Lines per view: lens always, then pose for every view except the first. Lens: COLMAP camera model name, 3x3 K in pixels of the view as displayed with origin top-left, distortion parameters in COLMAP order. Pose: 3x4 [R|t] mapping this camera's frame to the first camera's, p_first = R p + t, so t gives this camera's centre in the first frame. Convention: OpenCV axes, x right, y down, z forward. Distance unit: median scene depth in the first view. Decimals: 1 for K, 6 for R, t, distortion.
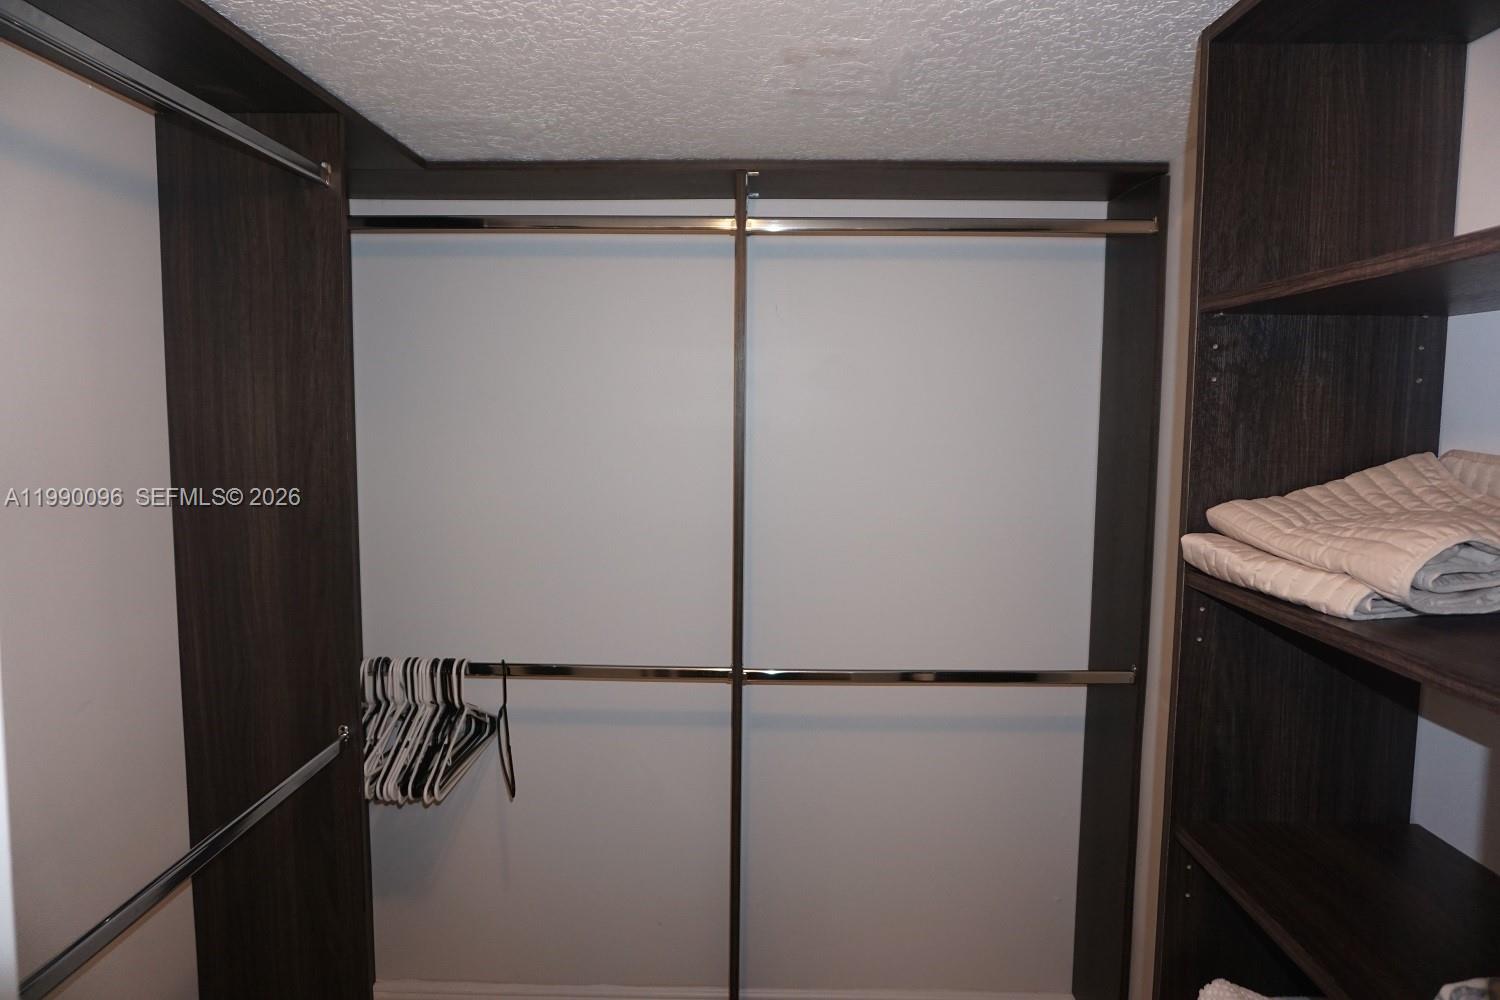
lens RADIAL K [[997.4, 0, 732.2], [0, 997.4, 490.7], [0, 0, 1]] dist [-0.057448, 0.031609]
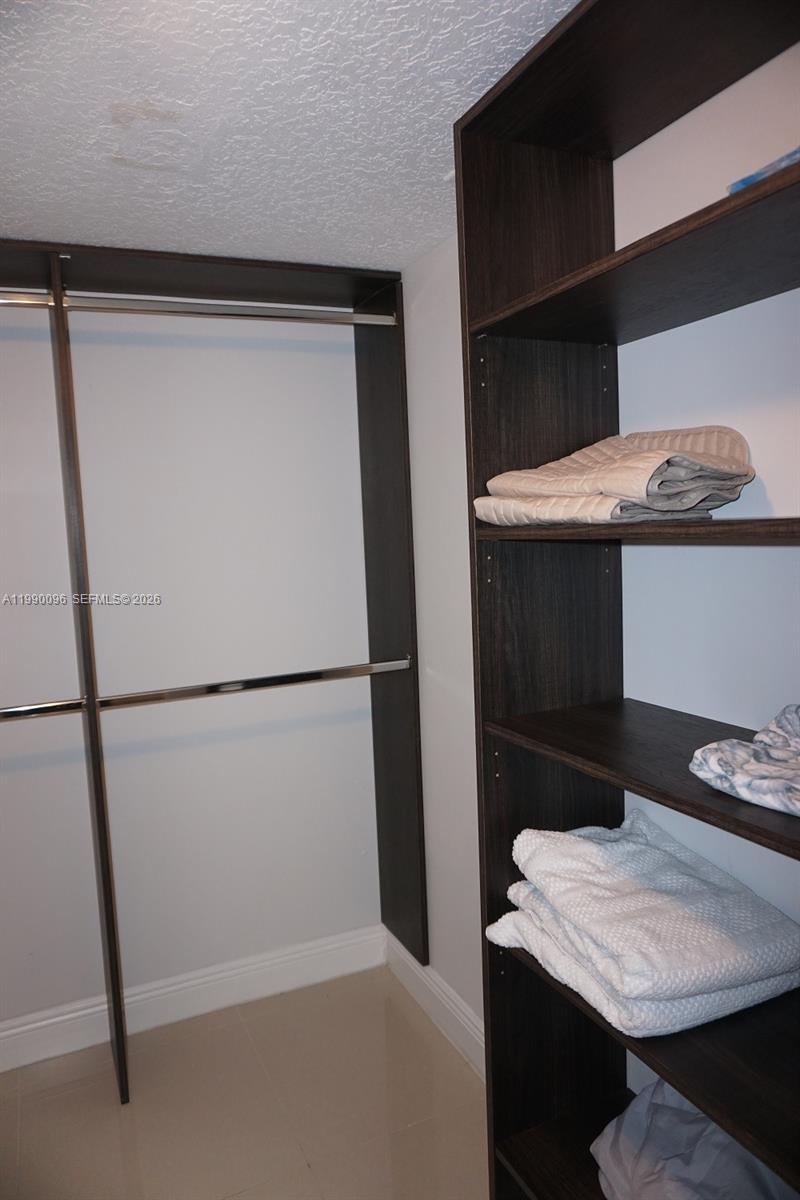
lens RADIAL K [[797.9, 0, 396.5], [0, 797.9, 601.4], [0, 0, 1]] dist [-0.057448, 0.031609]
pose [[0.898085, -0.091919, 0.430111, -0.100872], [0.089672, 0.995644, 0.025540, 0.133285], [-0.430585, 0.015632, 0.902415, 0.074354]]
